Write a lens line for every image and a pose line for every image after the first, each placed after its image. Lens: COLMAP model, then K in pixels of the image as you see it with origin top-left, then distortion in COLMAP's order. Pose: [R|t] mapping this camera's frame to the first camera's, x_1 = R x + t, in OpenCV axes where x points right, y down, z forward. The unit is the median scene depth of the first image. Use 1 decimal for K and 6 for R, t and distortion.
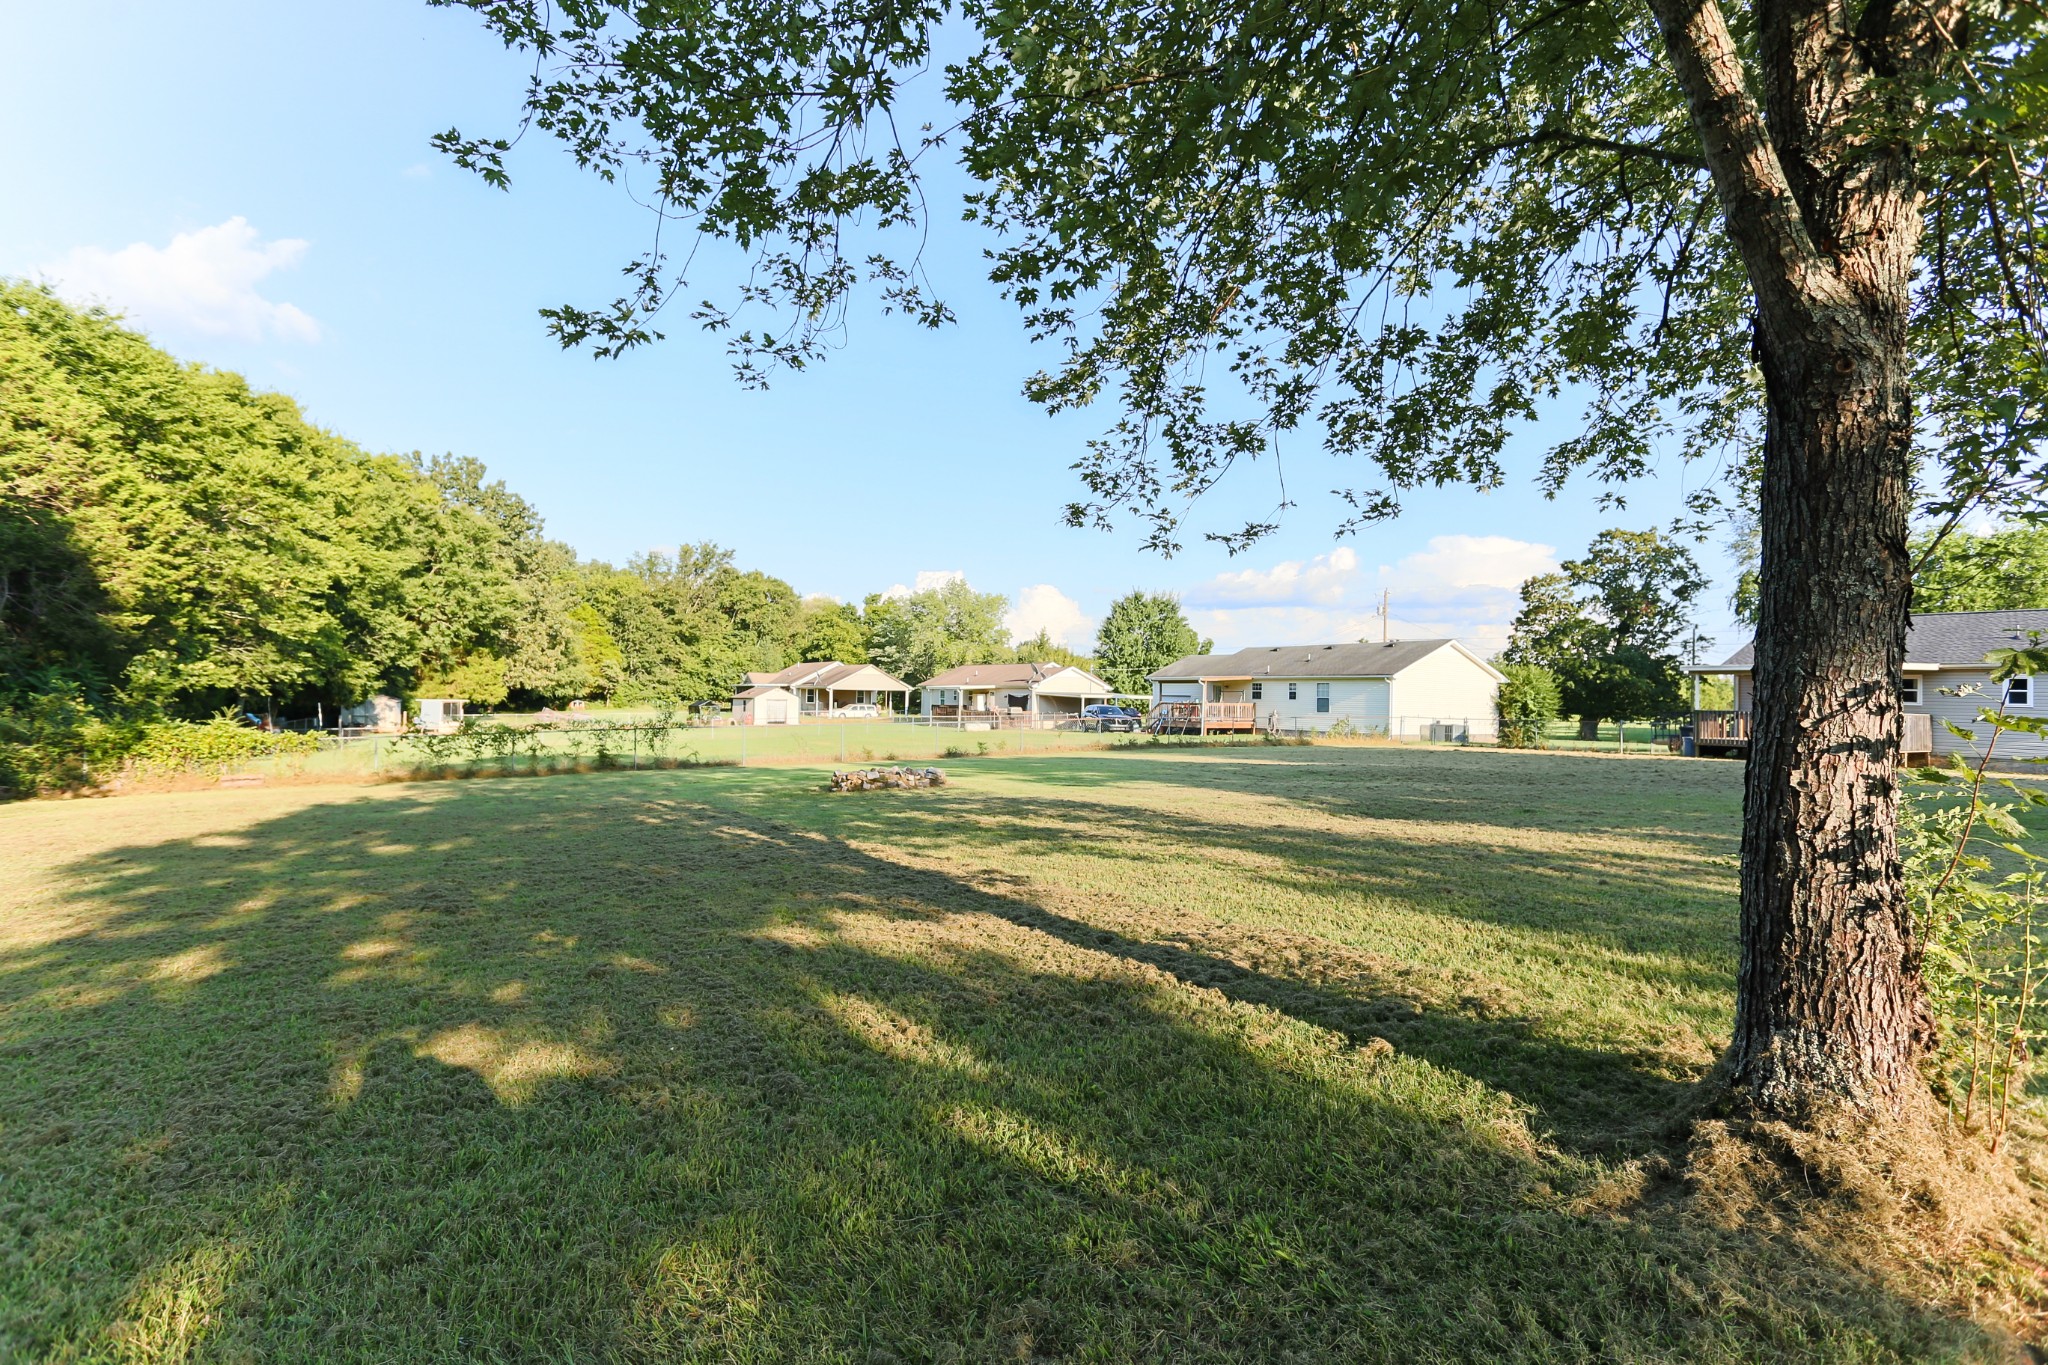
lens RADIAL K [[1074.7, 0, 1016.4], [0, 1074.7, 671.4], [0, 0, 1]] dist [-0.011909, 0.002098]
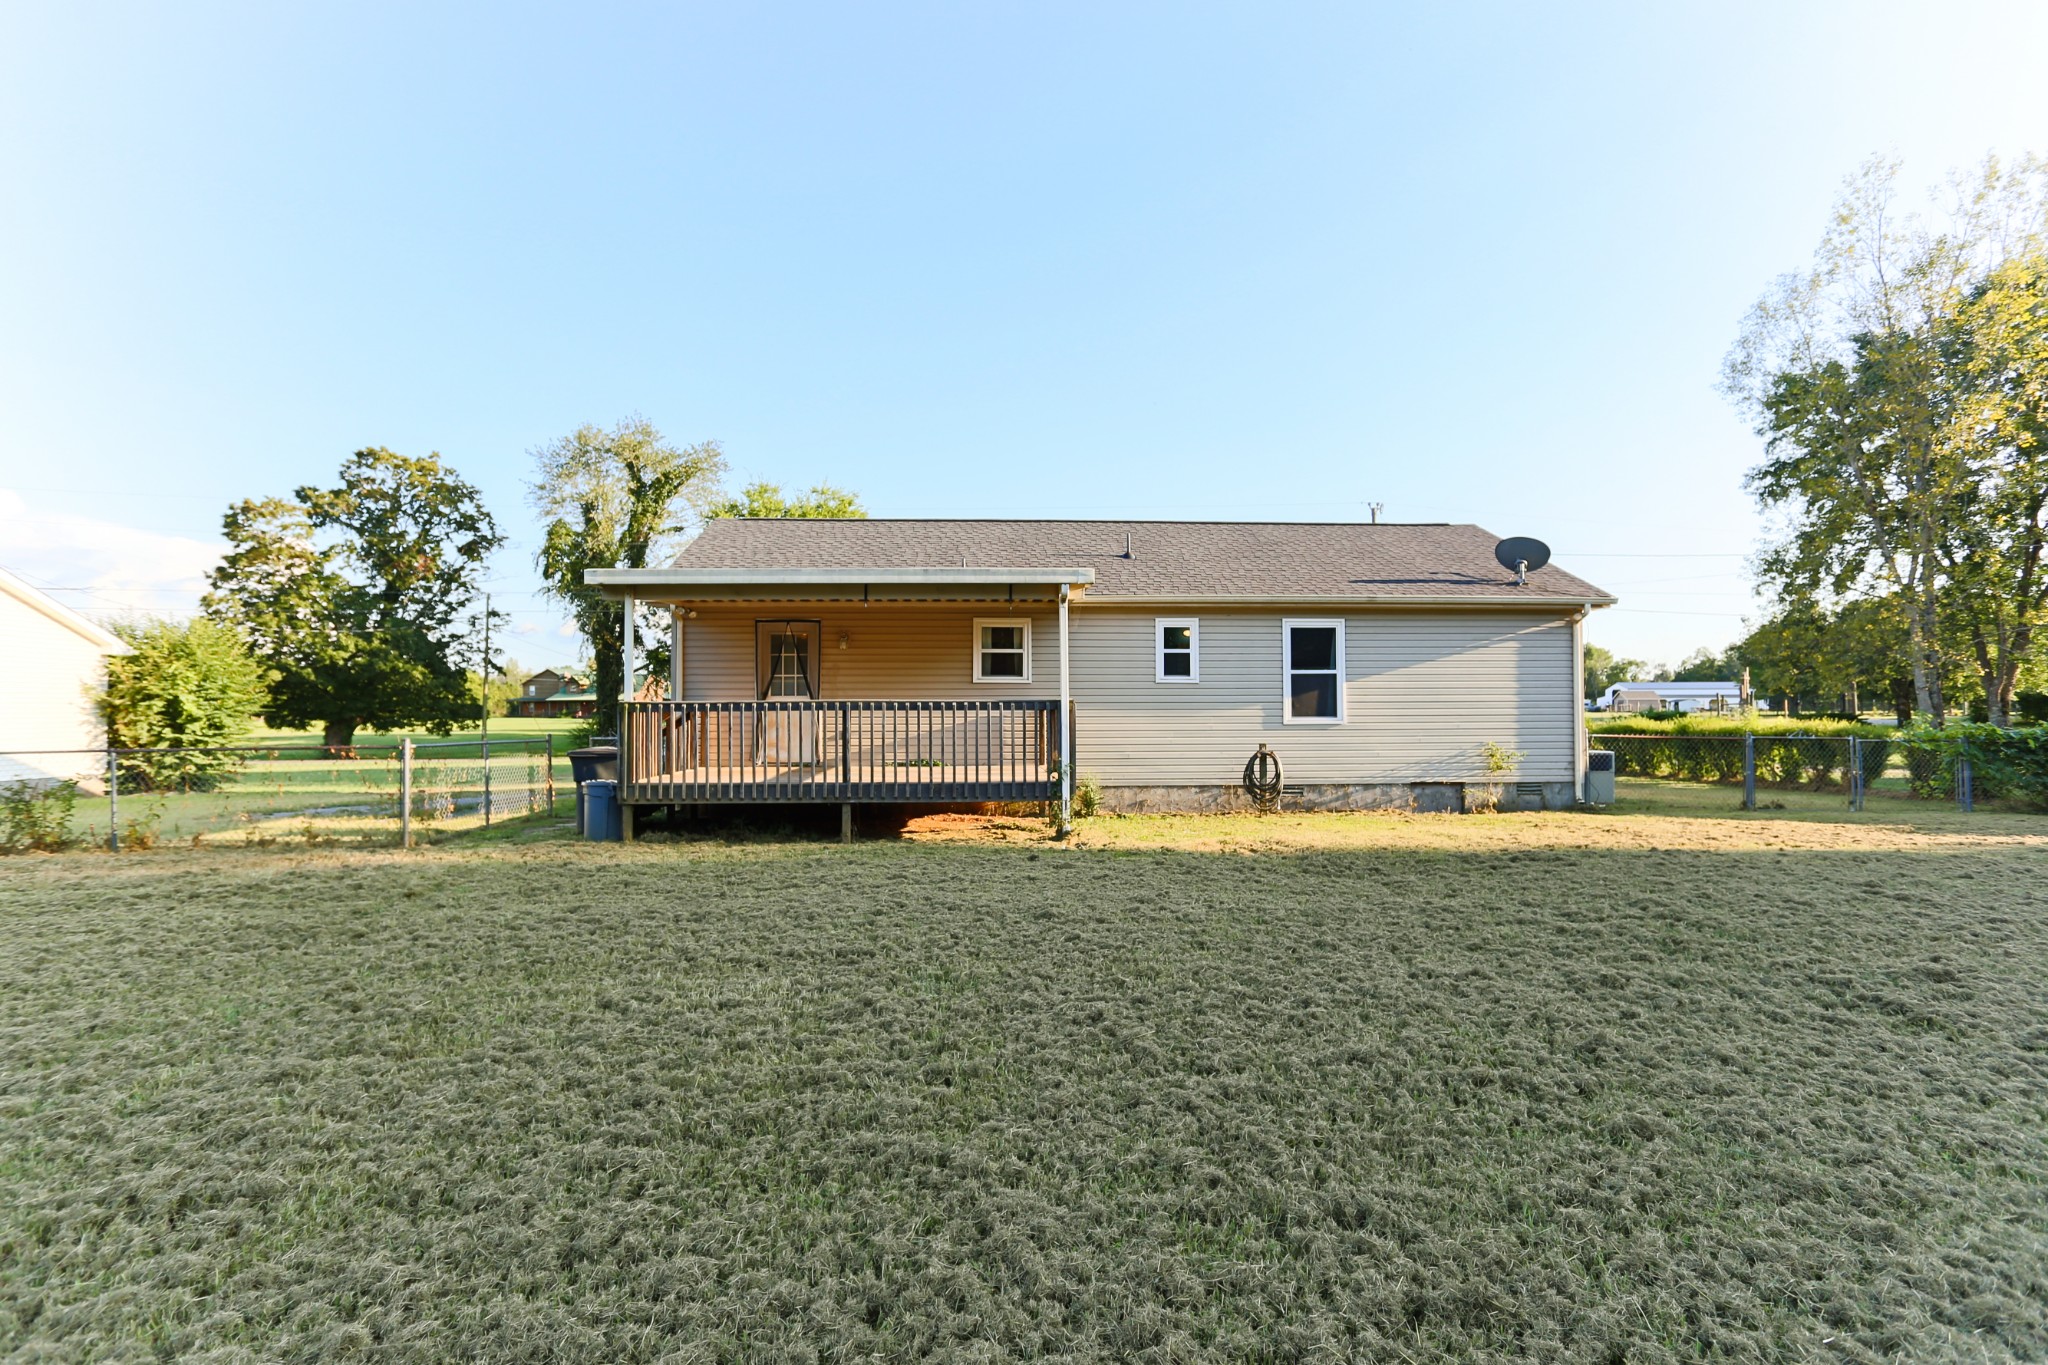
lens RADIAL K [[1074.7, 0, 1018.8], [0, 1074.7, 671.4], [0, 0, 1]] dist [-0.011909, 0.002098]
pose [[0.498482, 0.005482, 0.866883, 0.167568], [-0.004305, 0.999983, -0.003848, 0.011417], [-0.866889, -0.001814, 0.498497, 0.299013]]
